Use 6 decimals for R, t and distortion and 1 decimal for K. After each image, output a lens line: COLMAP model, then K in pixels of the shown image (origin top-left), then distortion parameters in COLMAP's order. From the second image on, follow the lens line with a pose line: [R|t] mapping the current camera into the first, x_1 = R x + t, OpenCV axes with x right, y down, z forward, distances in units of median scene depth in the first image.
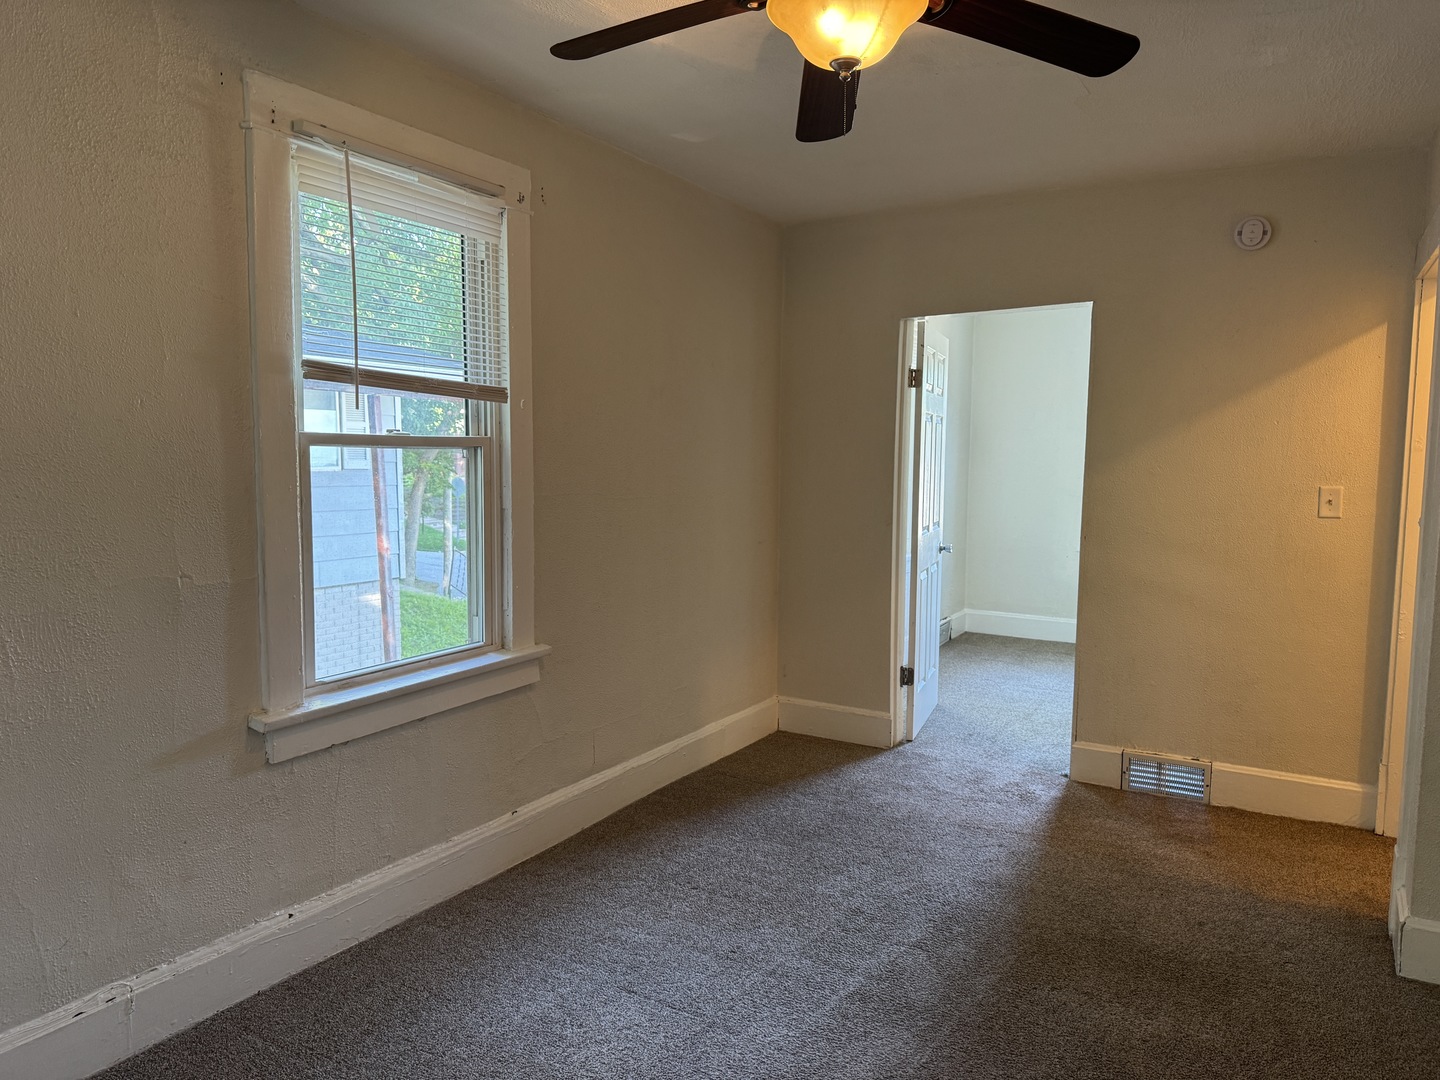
lens RADIAL K [[996.5, 0, 718.2], [0, 996.5, 540.3], [0, 0, 1]] dist [0.003663, 0.000544]
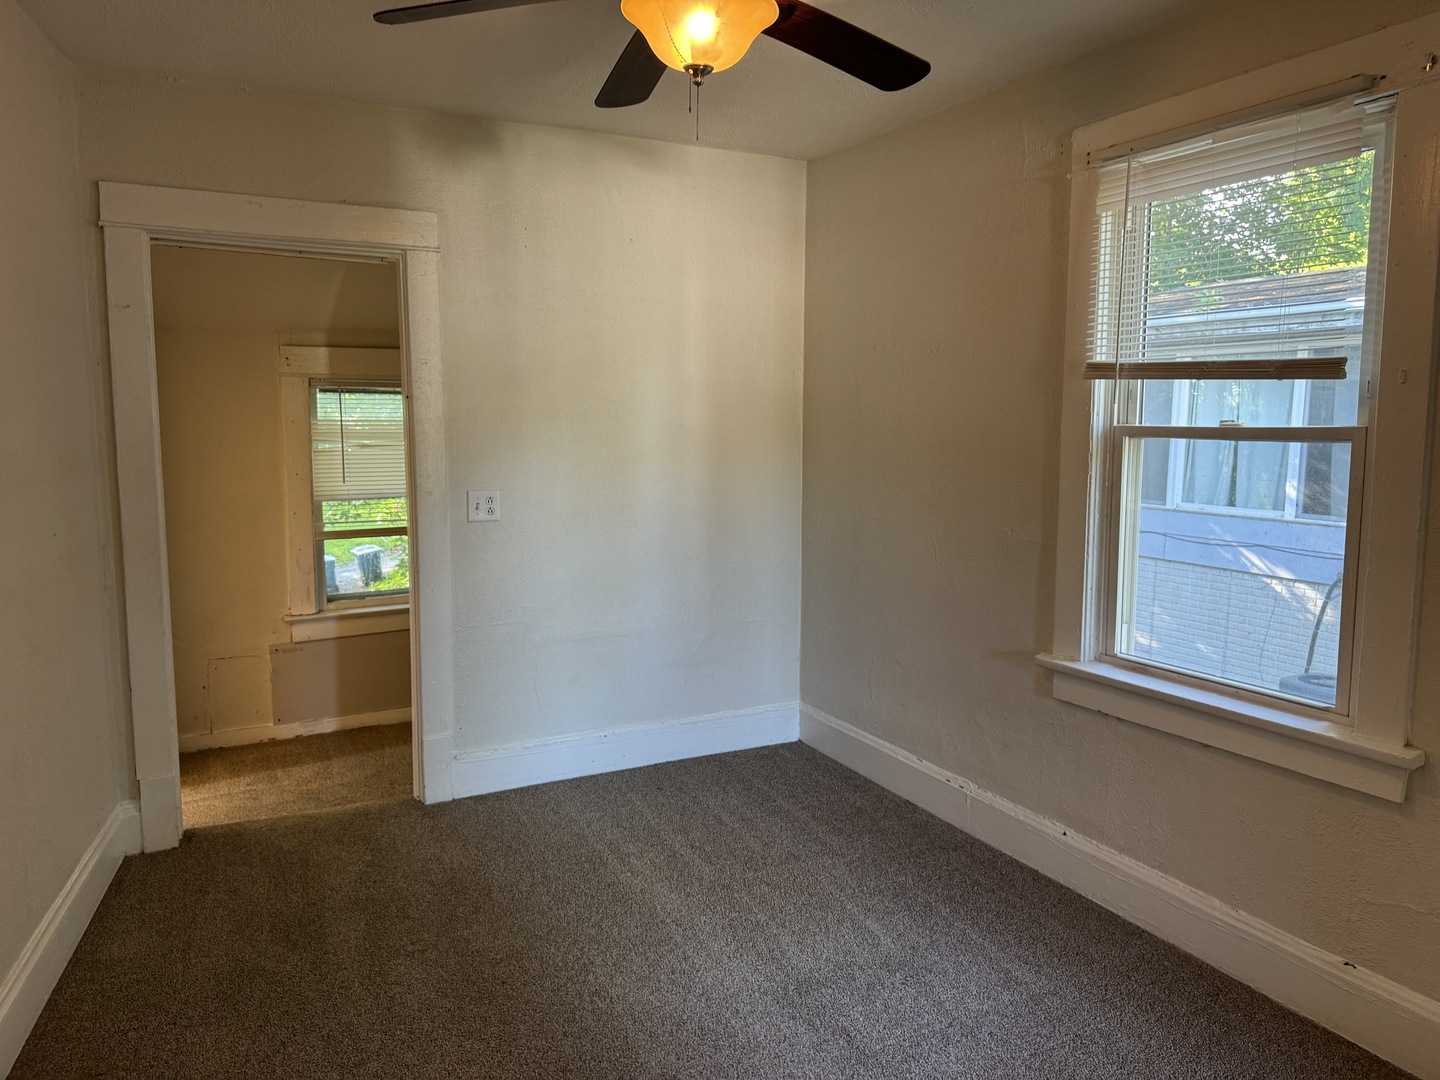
lens RADIAL K [[996.5, 0, 719.4], [0, 996.5, 538.3], [0, 0, 1]] dist [0.003663, 0.000544]
pose [[-0.514916, 0.091915, -0.852299, 0.699403], [-0.084412, 0.983967, 0.157112, -0.111281], [0.853075, 0.152844, -0.498901, 1.090152]]
